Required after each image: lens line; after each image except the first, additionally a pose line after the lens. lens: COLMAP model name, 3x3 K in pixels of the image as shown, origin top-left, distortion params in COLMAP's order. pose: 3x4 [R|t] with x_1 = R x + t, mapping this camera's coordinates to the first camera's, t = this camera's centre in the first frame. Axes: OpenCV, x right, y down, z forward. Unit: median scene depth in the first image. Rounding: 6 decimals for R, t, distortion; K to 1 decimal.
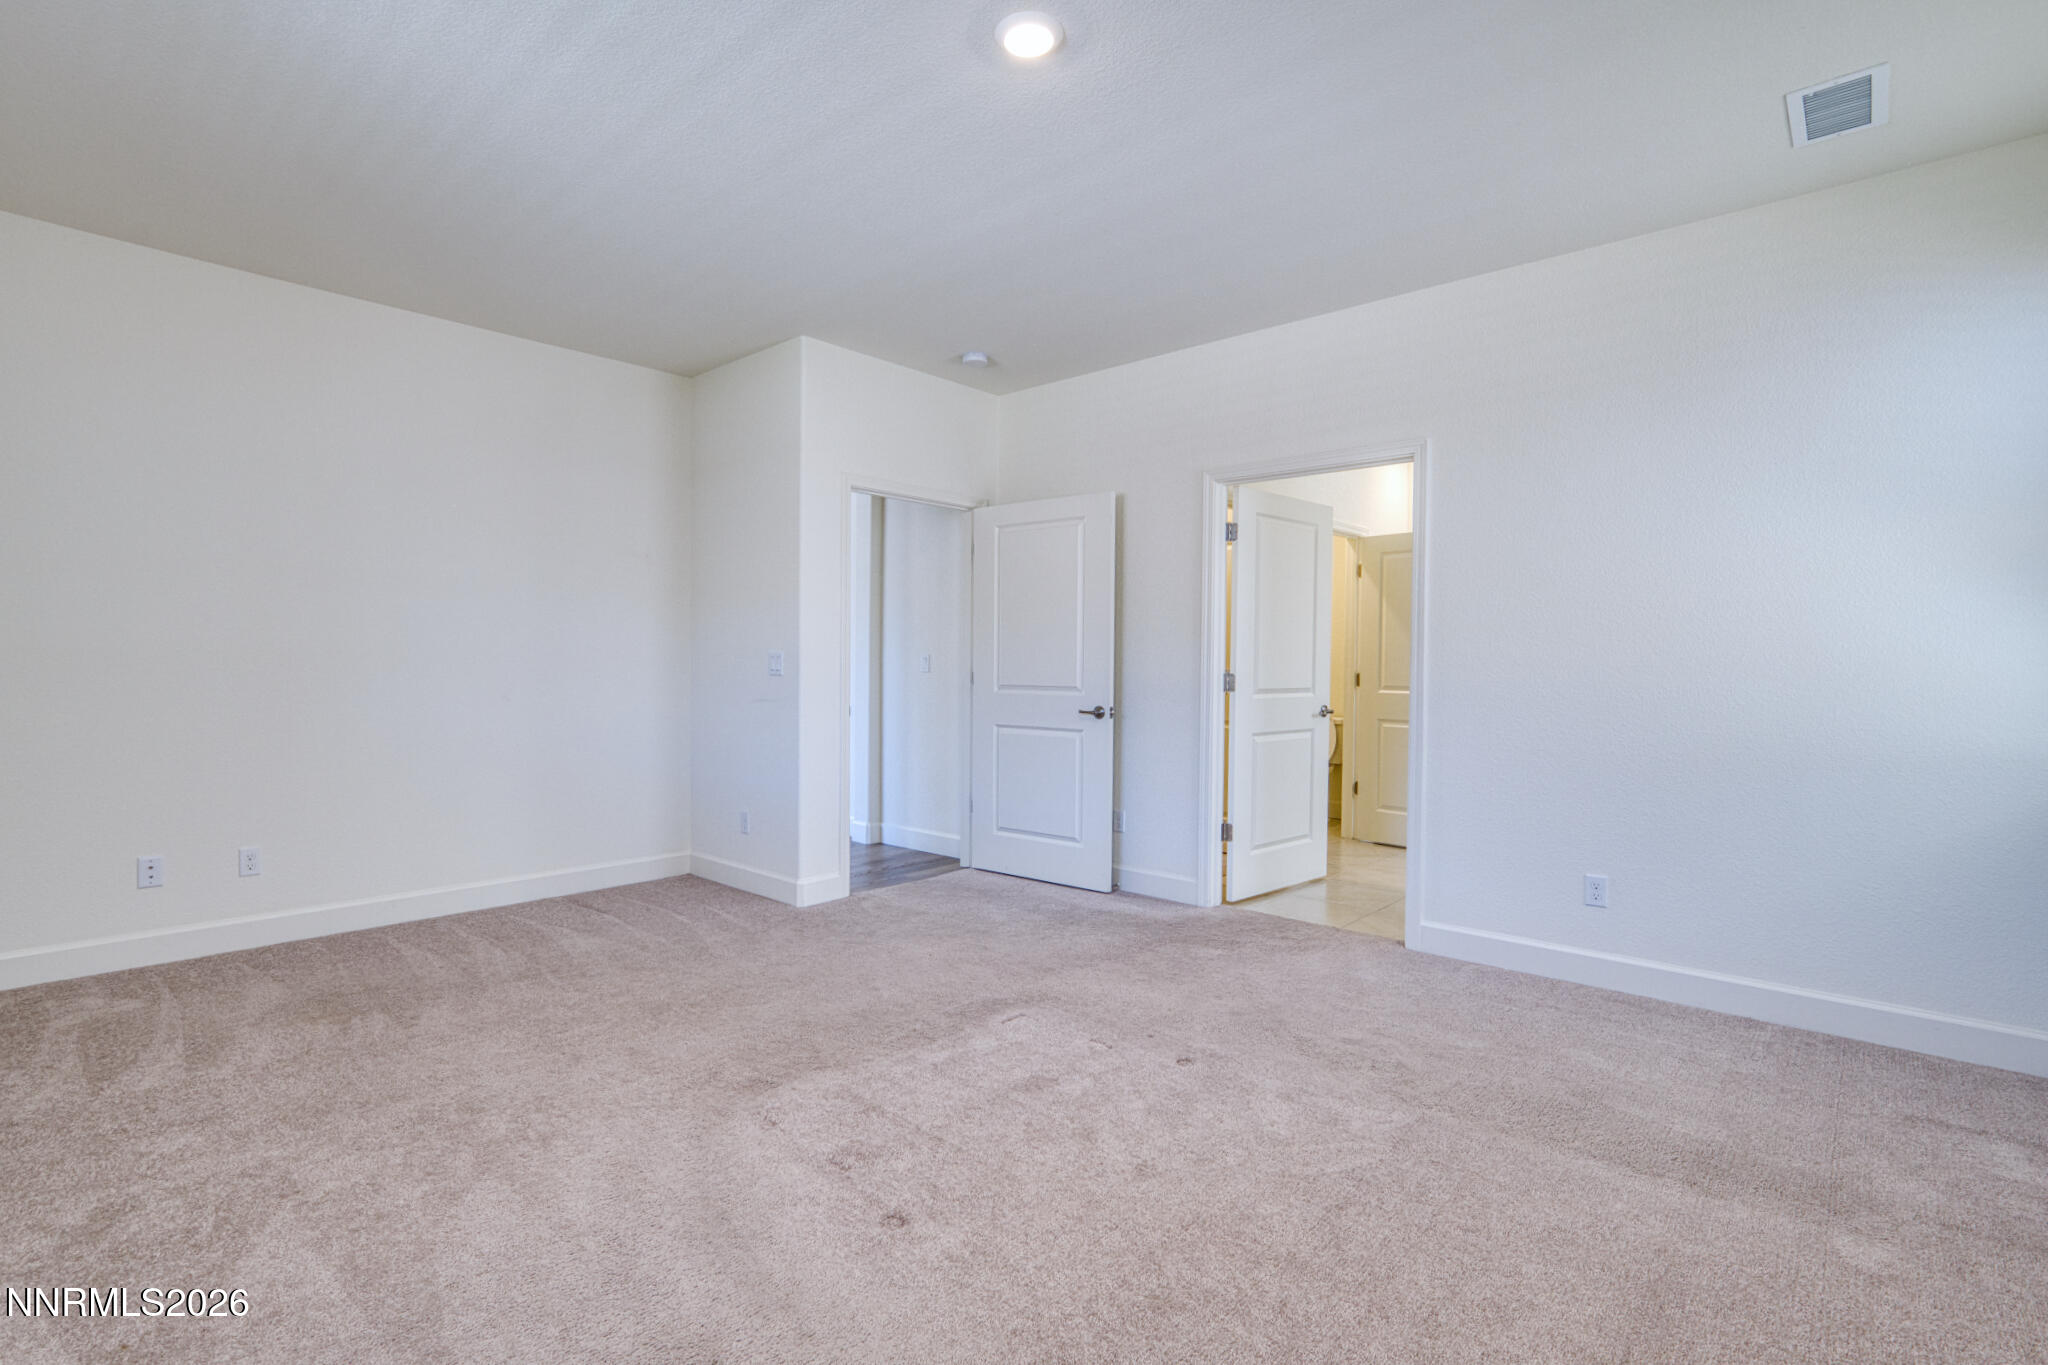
lens RADIAL K [[822.5, 0, 1030.4], [0, 822.5, 687.0], [0, 0, 1]] dist [-0.007162, 0.000650]
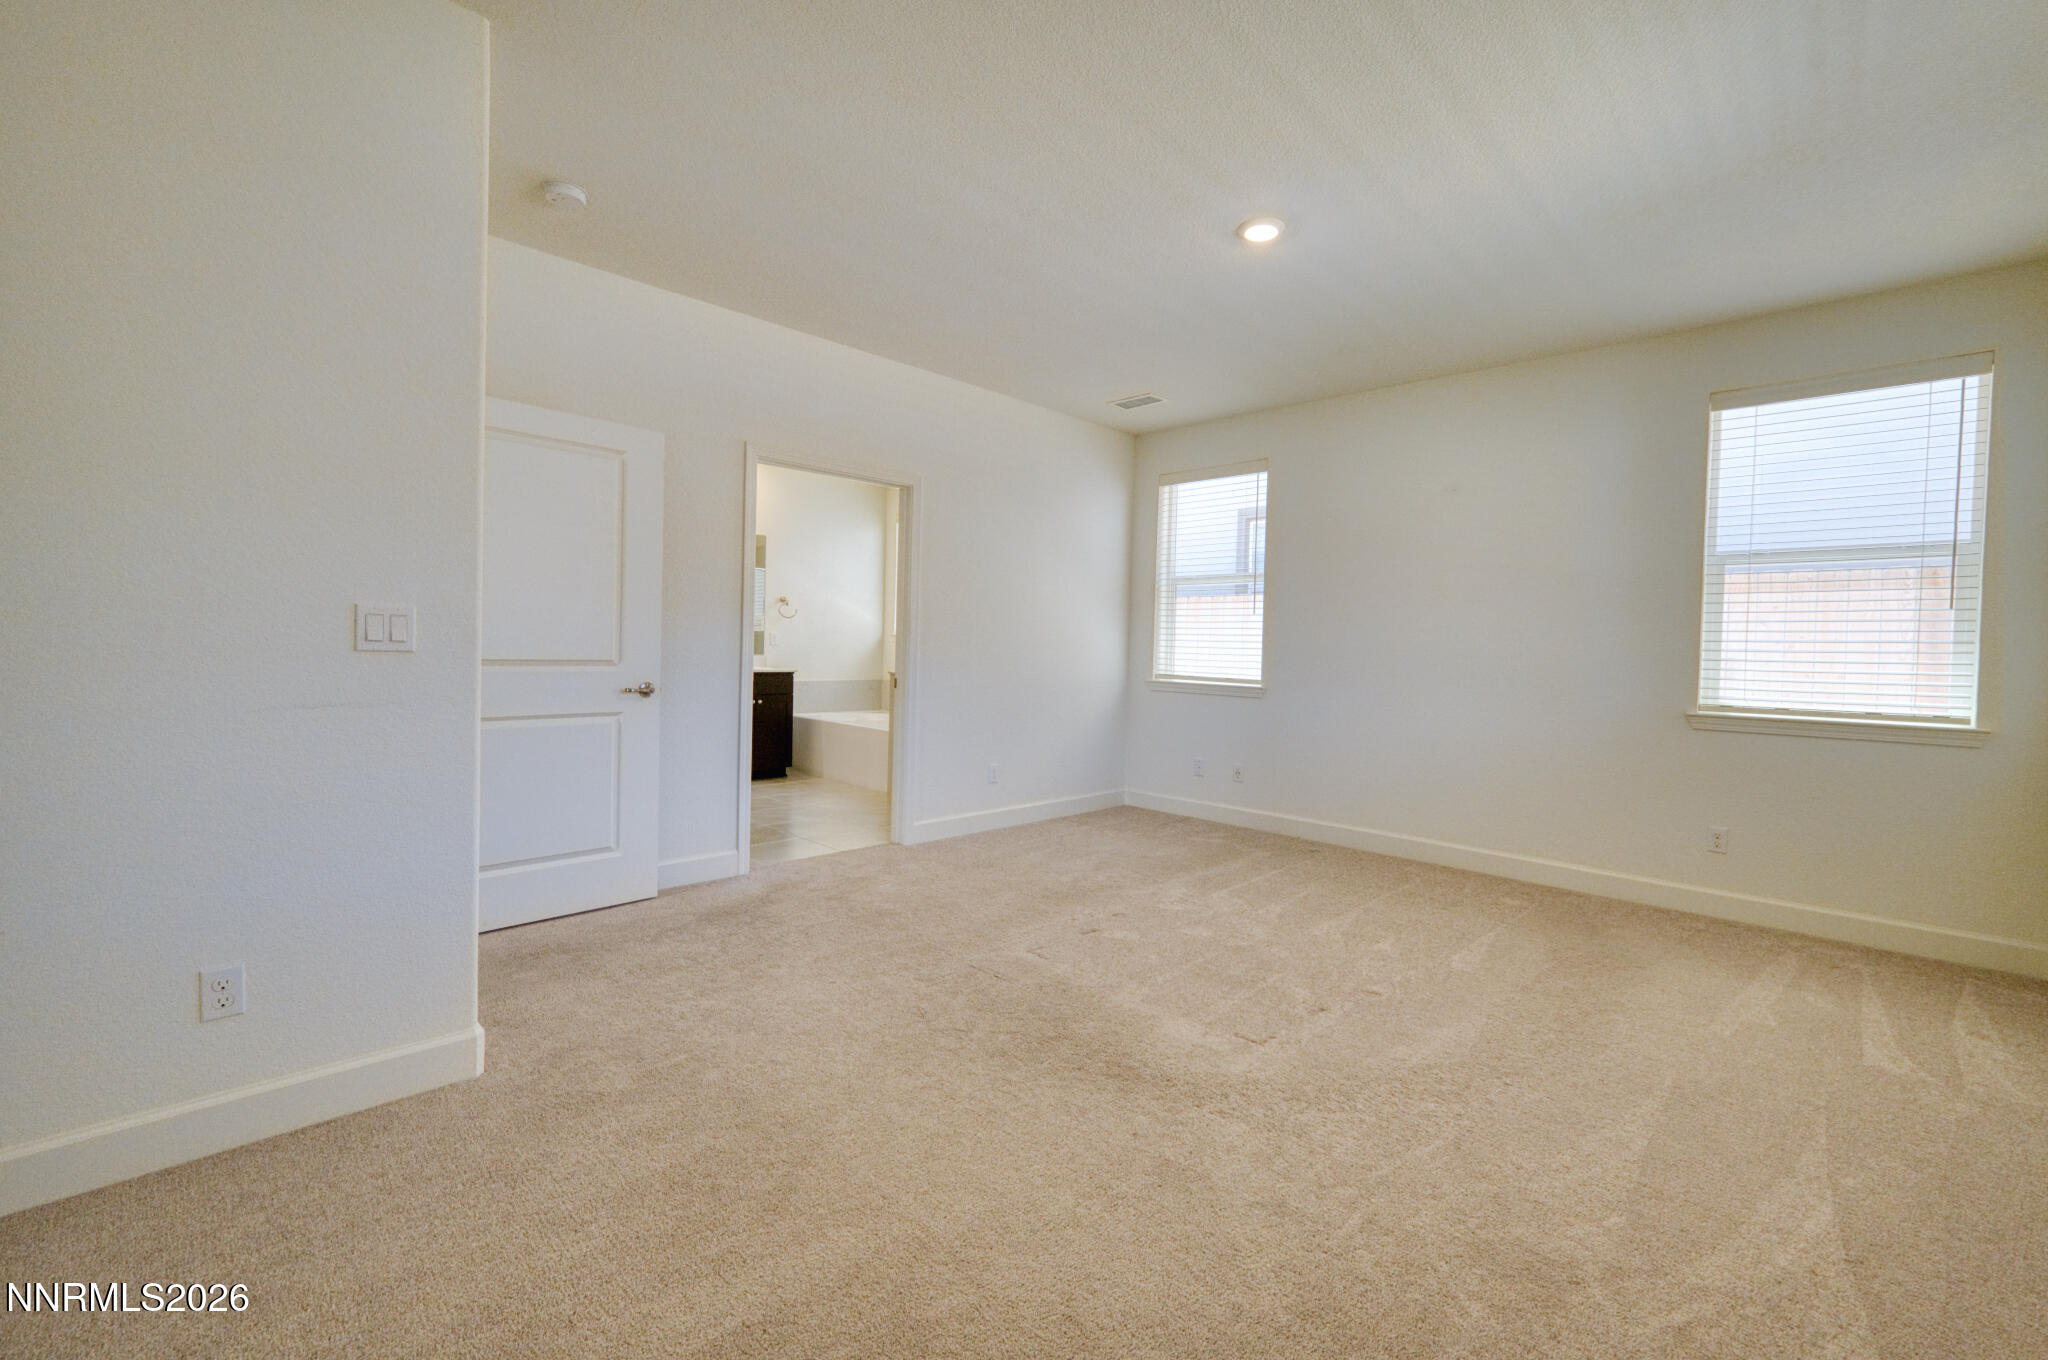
lens RADIAL K [[822.5, 0, 1030.4], [0, 822.5, 684.5], [0, 0, 1]] dist [-0.007162, 0.000650]
pose [[0.159331, -0.036963, 0.986533, -0.689450], [0.006144, 0.999317, 0.036449, -0.003453], [-0.987206, 0.000254, 0.159449, 0.470543]]
